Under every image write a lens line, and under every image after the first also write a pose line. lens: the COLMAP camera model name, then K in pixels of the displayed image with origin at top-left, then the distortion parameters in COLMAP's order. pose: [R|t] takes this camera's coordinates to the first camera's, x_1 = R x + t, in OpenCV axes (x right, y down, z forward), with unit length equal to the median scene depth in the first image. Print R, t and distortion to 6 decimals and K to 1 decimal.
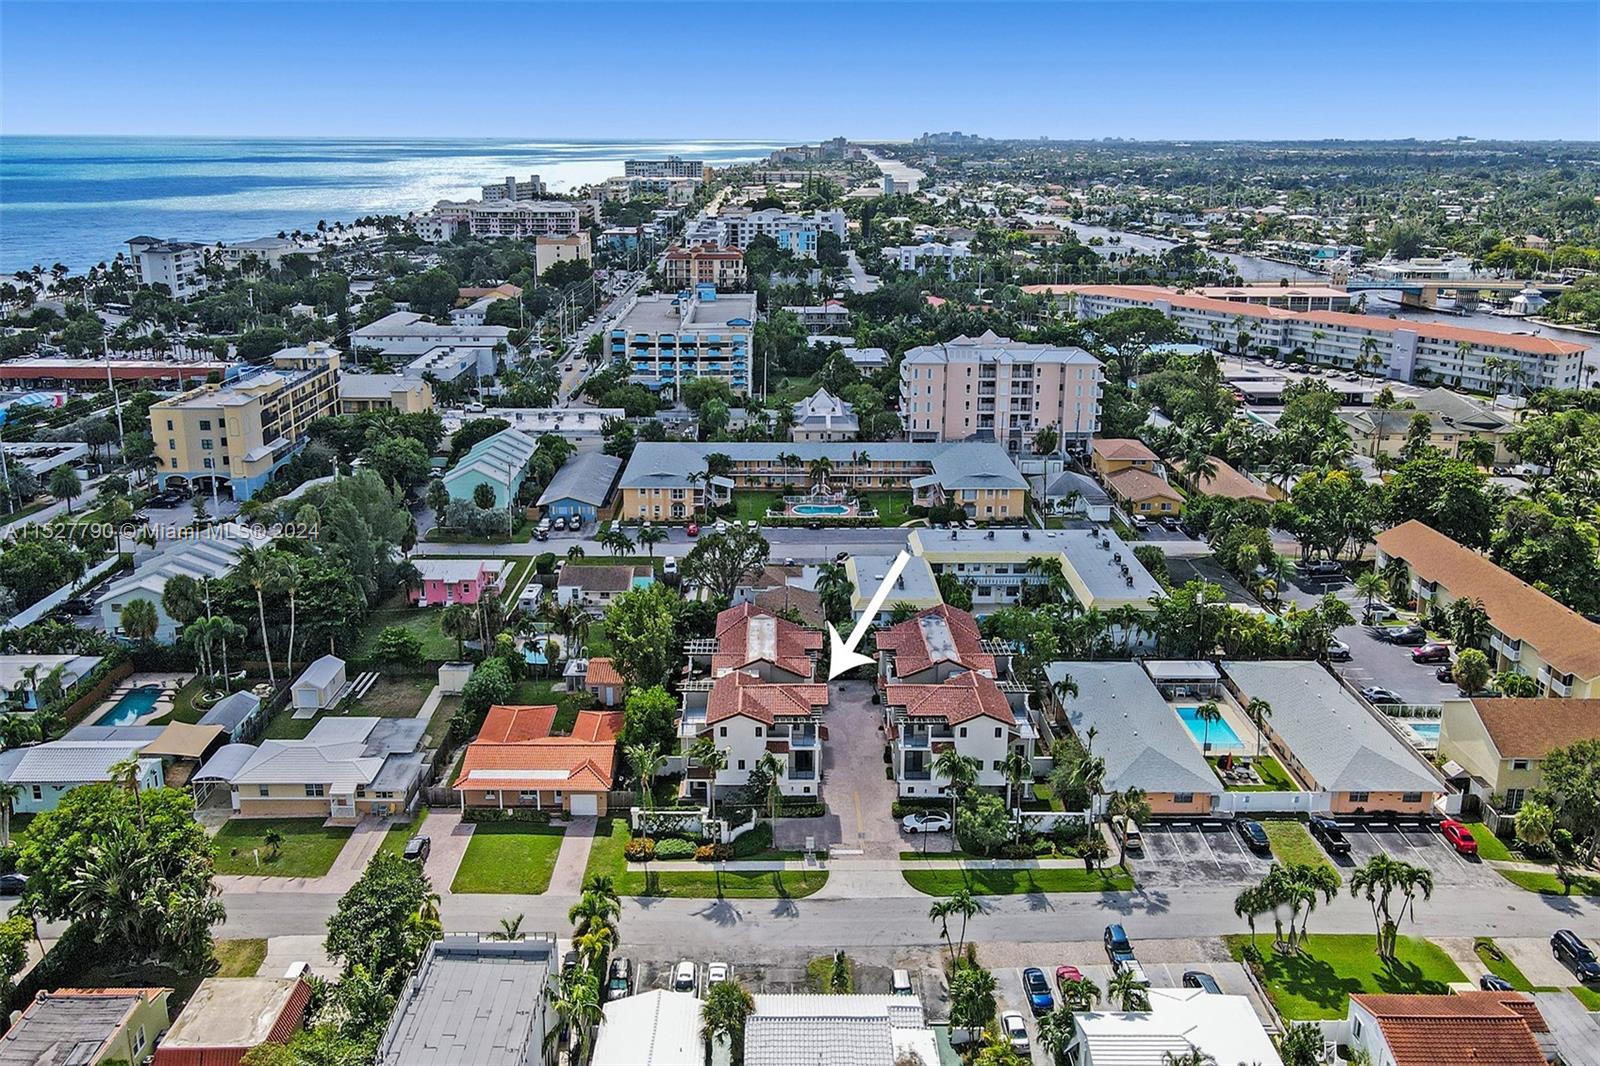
lens RADIAL K [[1164.9, 0, 782.0], [0, 1164.9, 640.1], [0, 0, 1]] dist [-0.004827, 0.019686]
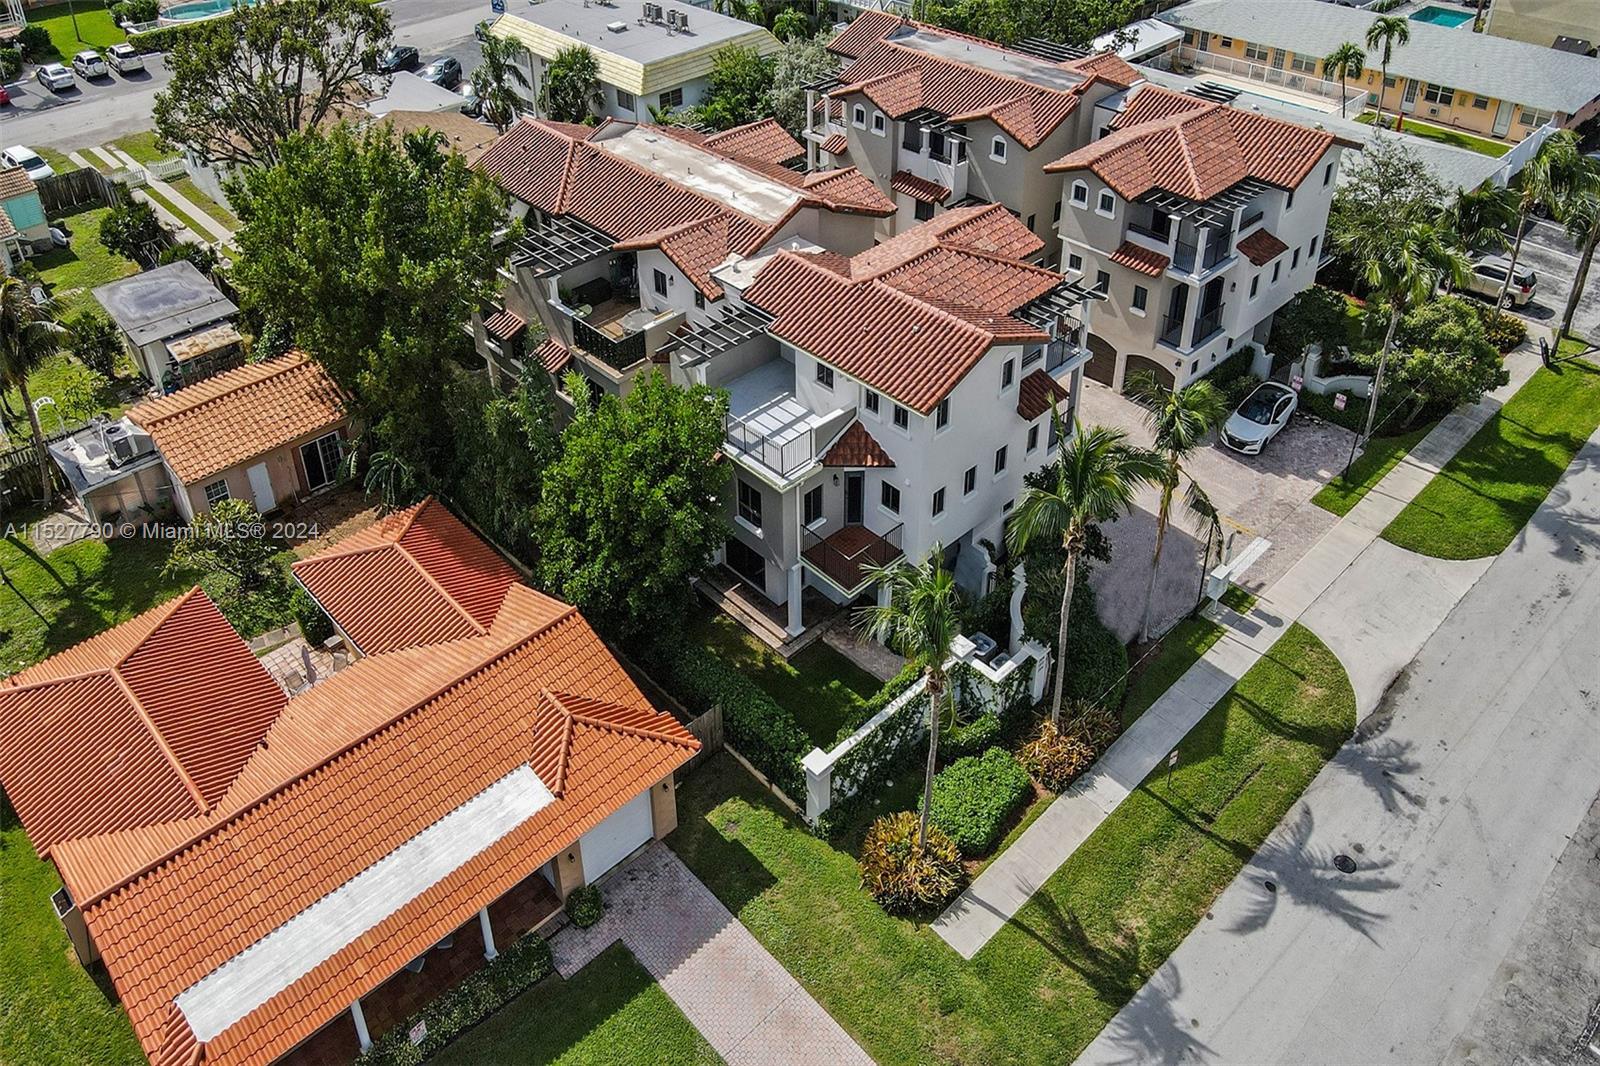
lens RADIAL K [[1164.9, 0, 795.9], [0, 1164.9, 410.0], [0, 0, 1]] dist [-0.004827, 0.019686]
pose [[0.732422, -0.411781, 0.542213, -0.268824], [0.300197, 0.910098, 0.285663, -0.033530], [-0.611097, -0.046456, 0.790191, 0.781823]]
